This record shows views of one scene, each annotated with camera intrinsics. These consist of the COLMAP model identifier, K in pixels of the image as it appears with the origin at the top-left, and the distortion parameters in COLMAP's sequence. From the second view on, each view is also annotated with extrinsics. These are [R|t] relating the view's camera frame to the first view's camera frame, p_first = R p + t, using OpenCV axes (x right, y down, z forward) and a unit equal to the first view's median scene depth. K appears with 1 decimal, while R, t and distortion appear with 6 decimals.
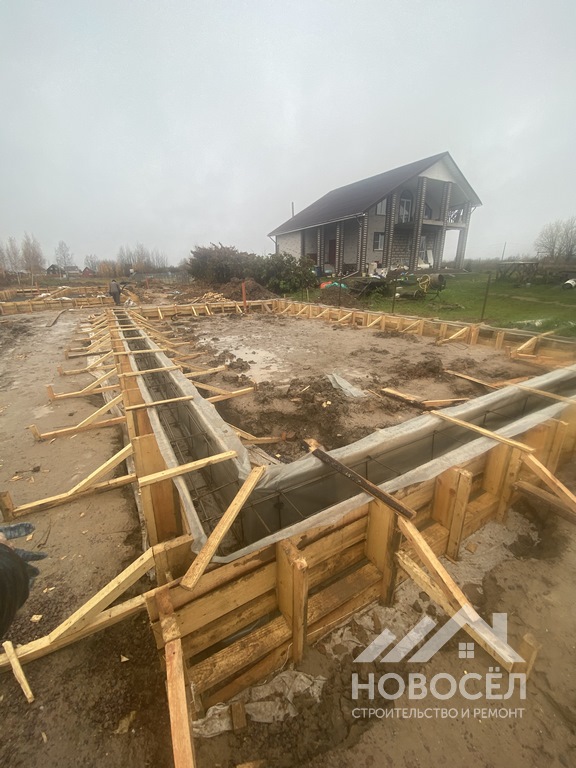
lens RADIAL K [[310.9, 0, 290.0], [0, 310.9, 385.7], [0, 0, 1]] dist [0.028806, -0.029255]
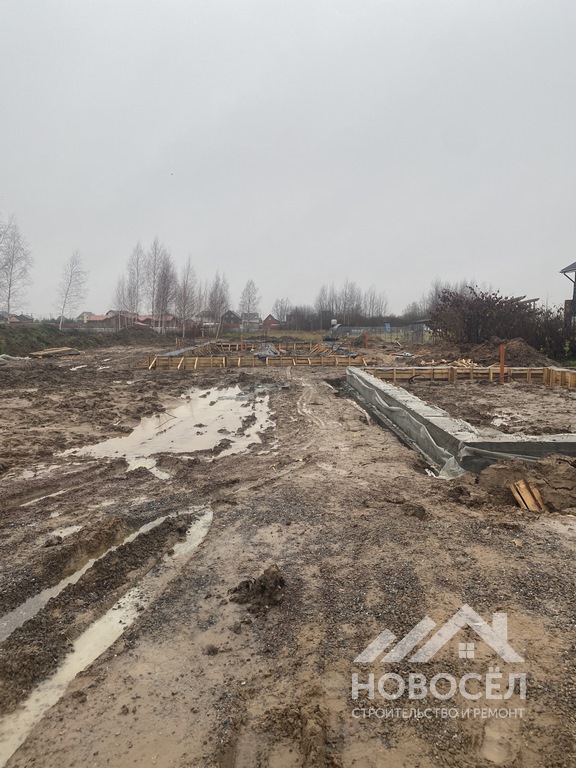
lens RADIAL K [[591.5, 0, 288.8], [0, 591.5, 379.7], [0, 0, 1]] dist [0.004587, -0.002565]
pose [[0.874008, 0.062939, -0.481819, 0.035489], [-0.182359, 0.961585, -0.205184, 0.054674], [0.450395, 0.267196, 0.851910, -0.165671]]
